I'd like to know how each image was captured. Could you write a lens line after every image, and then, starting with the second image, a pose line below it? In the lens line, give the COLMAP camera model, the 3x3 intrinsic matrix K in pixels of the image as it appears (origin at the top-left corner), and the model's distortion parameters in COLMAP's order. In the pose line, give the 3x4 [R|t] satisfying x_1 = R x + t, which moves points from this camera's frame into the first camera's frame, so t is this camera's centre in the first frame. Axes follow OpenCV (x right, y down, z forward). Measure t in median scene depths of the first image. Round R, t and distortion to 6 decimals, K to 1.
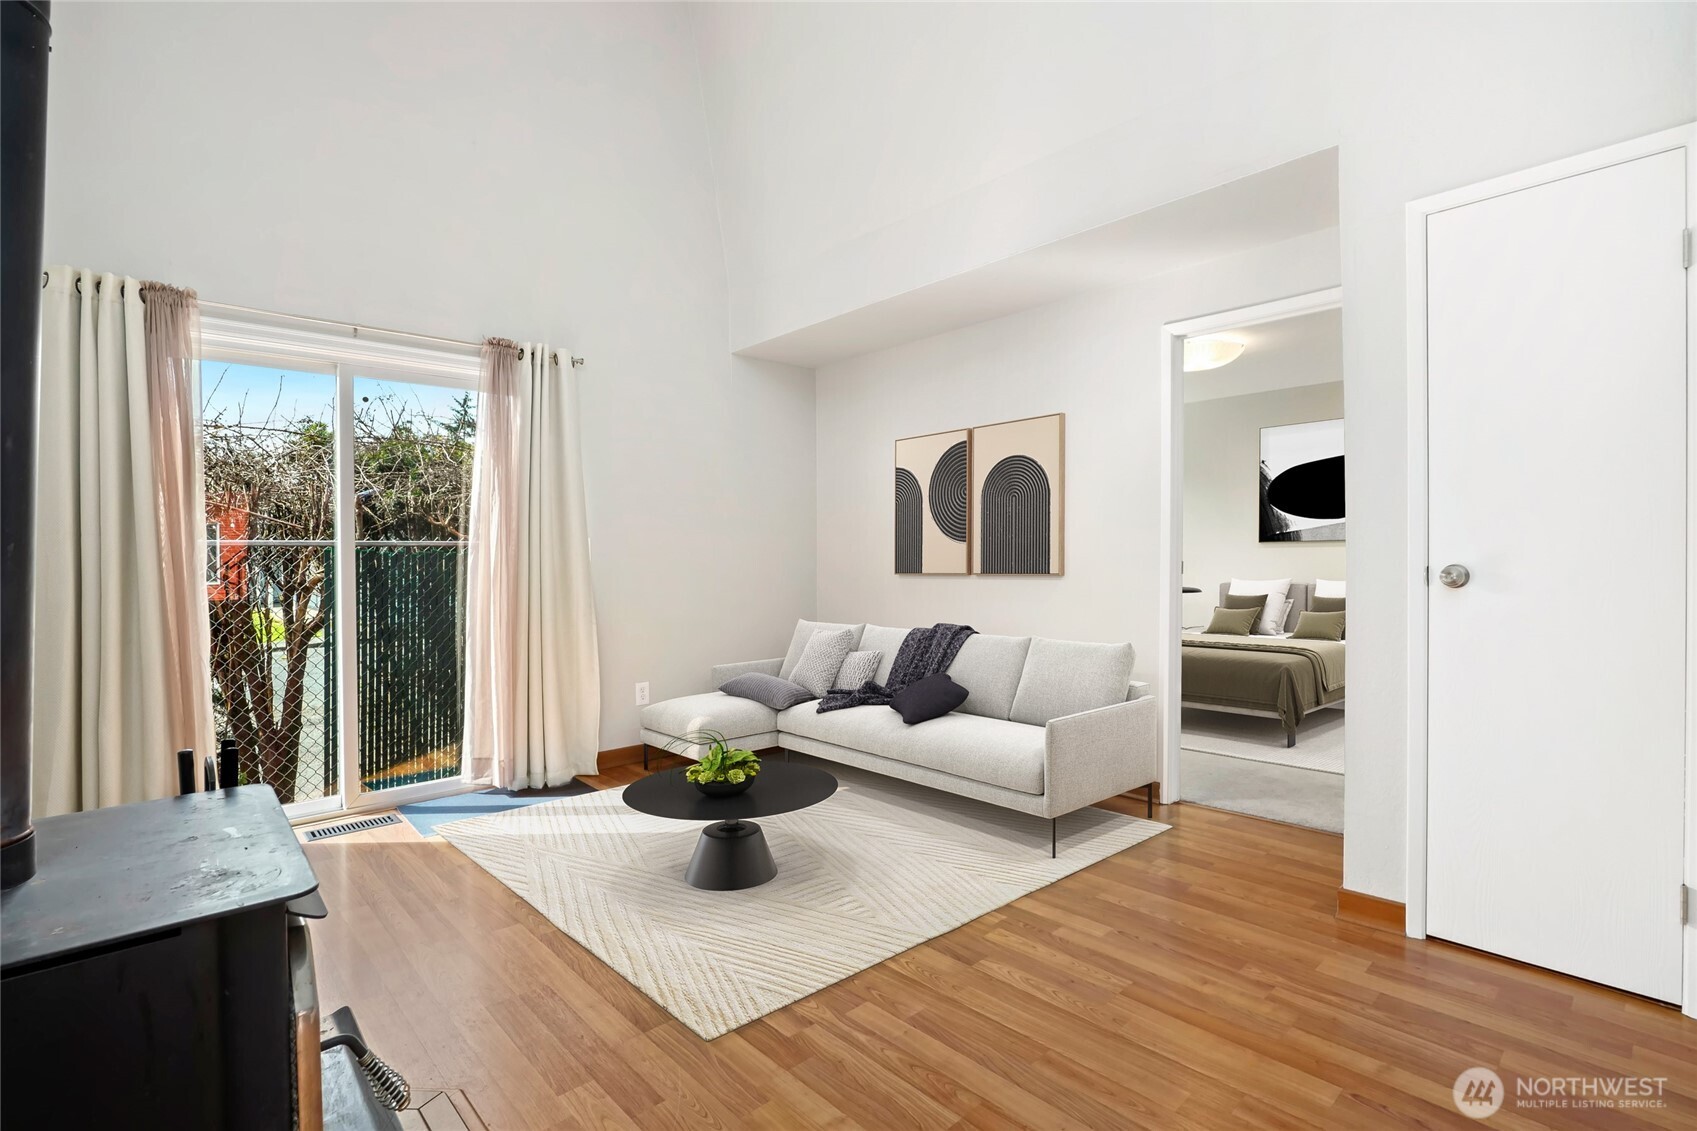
lens RADIAL K [[803.6, 0, 850.3], [0, 803.6, 560.8], [0, 0, 1]] dist [-0.007075, 0.000578]
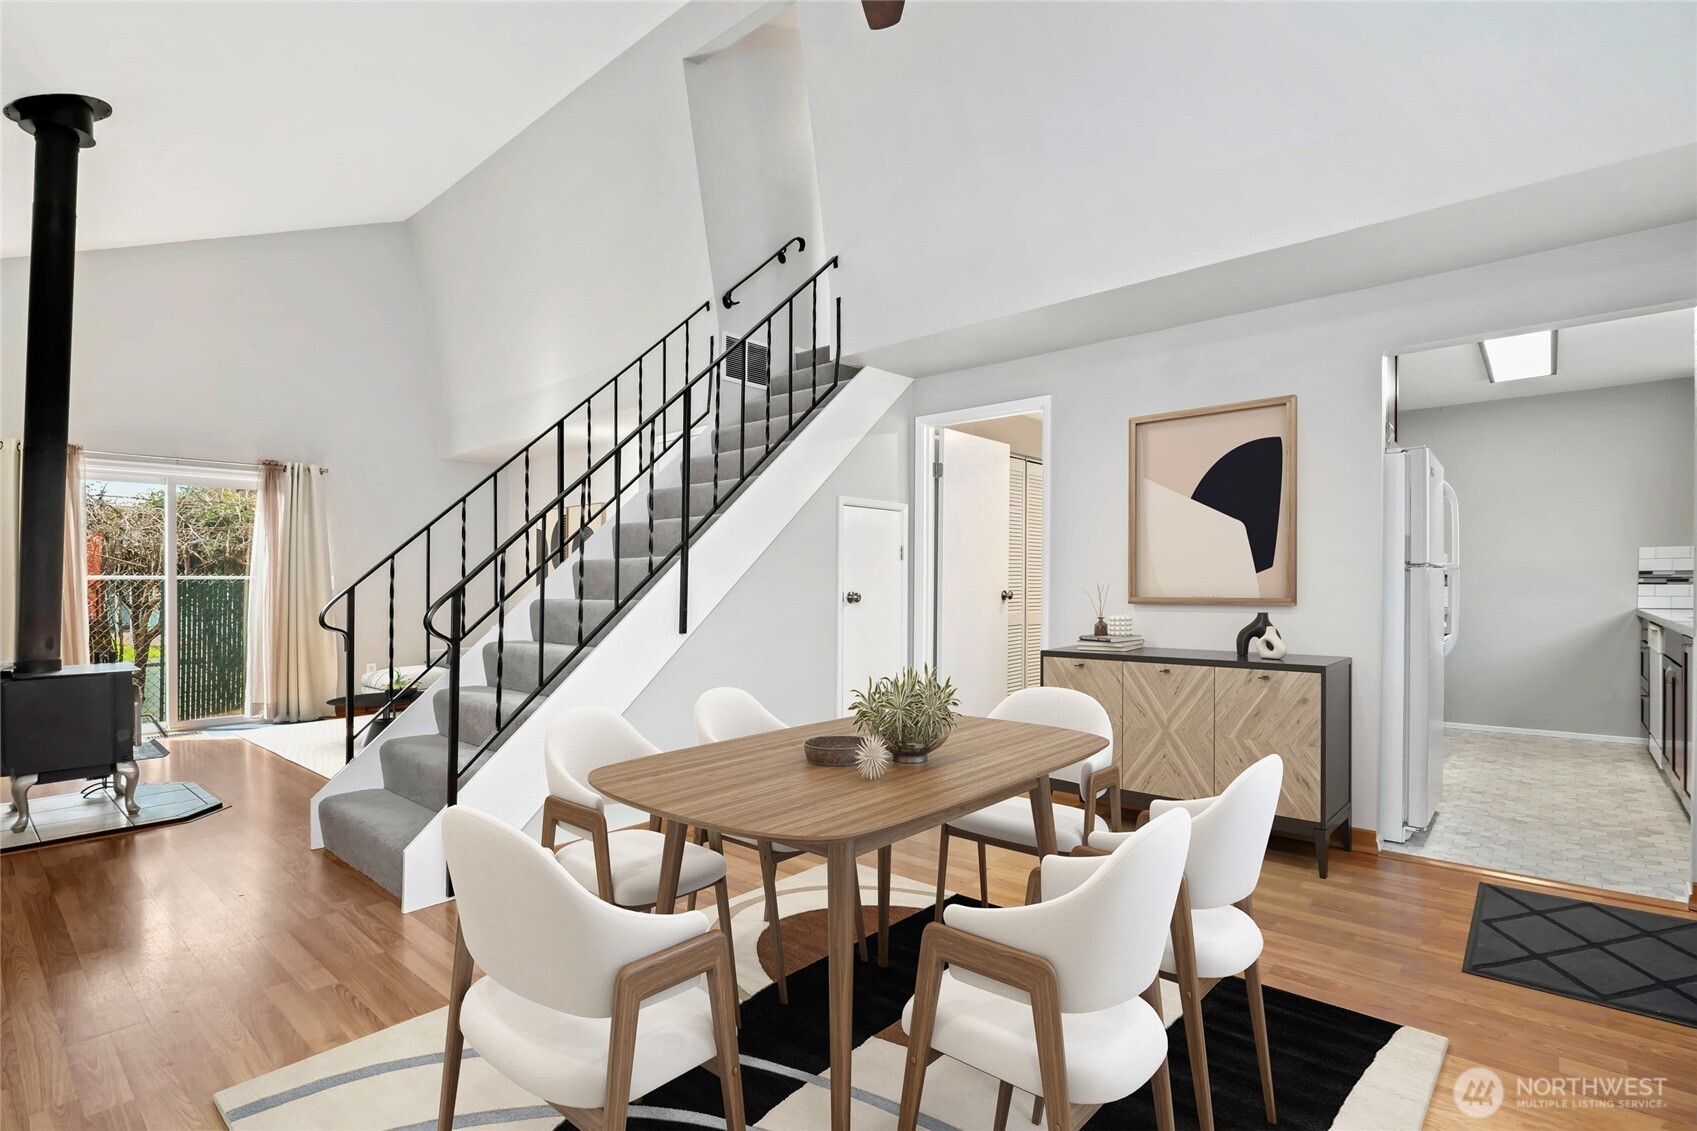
lens RADIAL K [[803.6, 0, 849.4], [0, 803.6, 579.8], [0, 0, 1]] dist [-0.007075, 0.000578]
pose [[0.993360, 0.001309, 0.115037, 0.565956], [0.000003, 0.999935, -0.011407, 0.000551], [-0.115044, 0.011332, 0.993296, -0.800209]]
